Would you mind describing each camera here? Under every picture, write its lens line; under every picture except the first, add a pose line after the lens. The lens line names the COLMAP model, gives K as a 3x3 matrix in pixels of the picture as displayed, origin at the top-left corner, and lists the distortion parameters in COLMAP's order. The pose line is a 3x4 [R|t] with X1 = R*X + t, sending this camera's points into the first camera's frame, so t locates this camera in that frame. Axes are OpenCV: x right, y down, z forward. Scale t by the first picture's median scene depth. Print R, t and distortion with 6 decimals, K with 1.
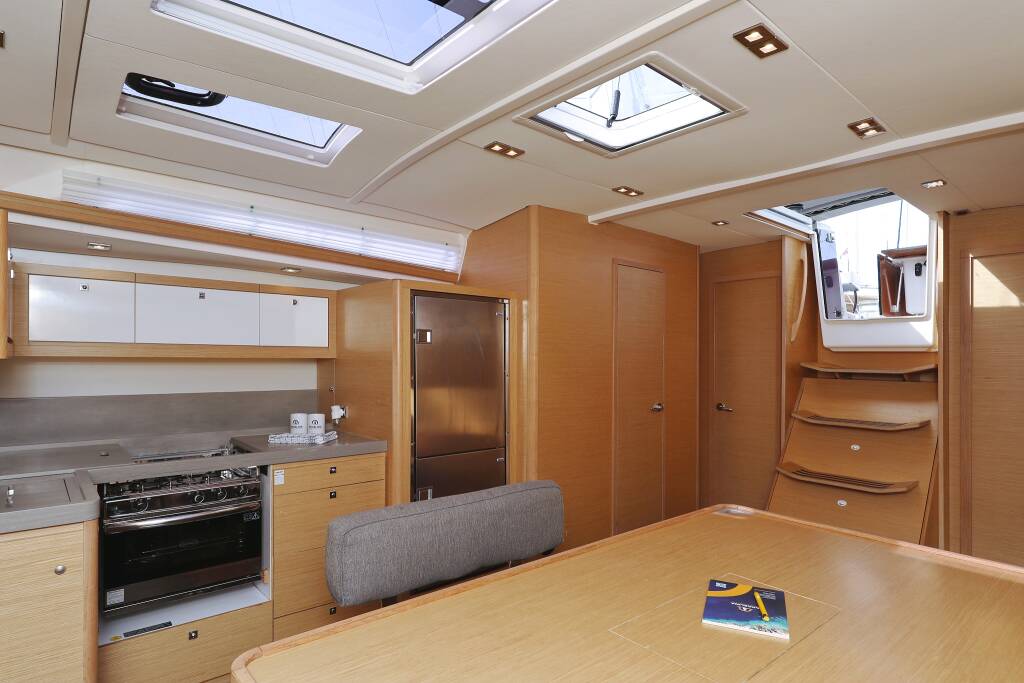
lens RADIAL K [[556.1, 0, 532.6], [0, 556.1, 340.7], [0, 0, 1]] dist [0.020800, -0.002583]
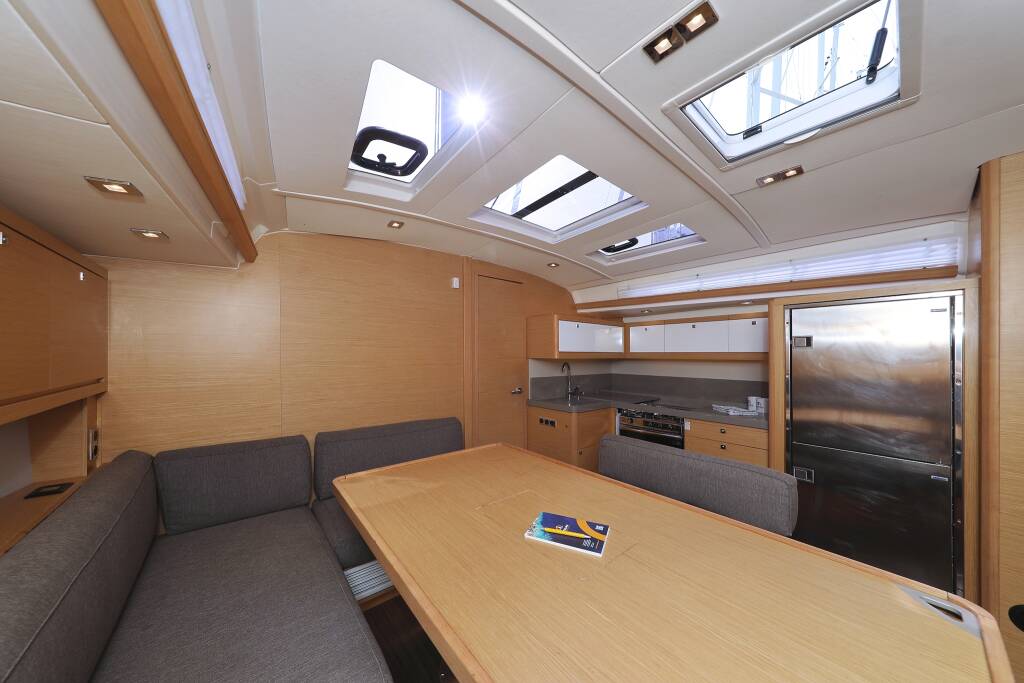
lens RADIAL K [[321.1, 0, 500.3], [0, 321.1, 351.5], [0, 0, 1]] dist [0.004285, -0.000697]
pose [[-0.071433, -0.018576, -0.997272, 0.525604], [0.020324, 0.999592, -0.020075, 0.012775], [0.997238, -0.021703, -0.071026, 0.386754]]
